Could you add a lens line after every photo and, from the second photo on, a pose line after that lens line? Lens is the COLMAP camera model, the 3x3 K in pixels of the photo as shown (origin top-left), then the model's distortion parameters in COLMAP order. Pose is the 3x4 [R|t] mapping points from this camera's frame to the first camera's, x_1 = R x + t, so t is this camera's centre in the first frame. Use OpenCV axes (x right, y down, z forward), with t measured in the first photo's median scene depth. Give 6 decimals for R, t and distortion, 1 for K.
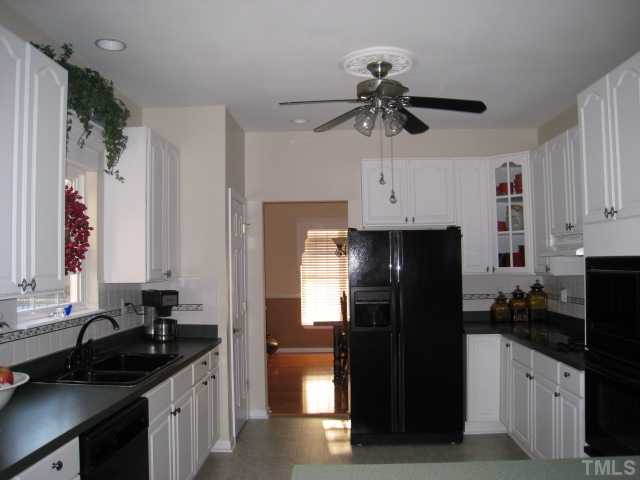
lens RADIAL K [[522.1, 0, 320.3], [0, 522.1, 250.2], [0, 0, 1]] dist [-0.133580, -0.000445]
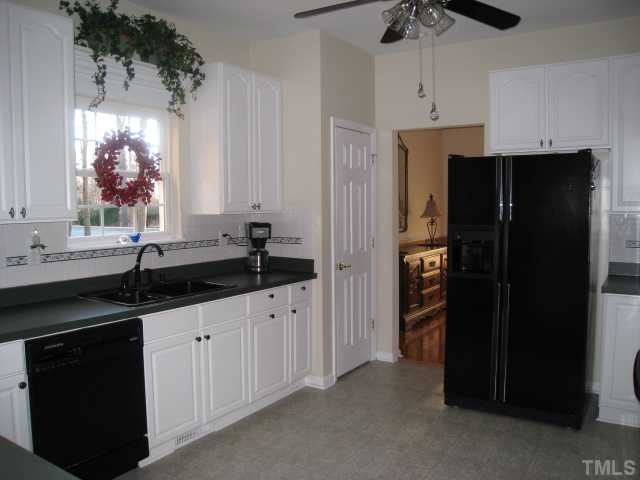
lens RADIAL K [[522.8, 0, 320.0], [0, 522.8, 240.0], [0, 0, 1]] dist [-0.108122, 0.005987]
pose [[0.853891, 0.043122, -0.518662, 0.341456], [0.008169, 0.995328, 0.096202, 0.012857], [0.520388, -0.086383, 0.849550, 0.177291]]
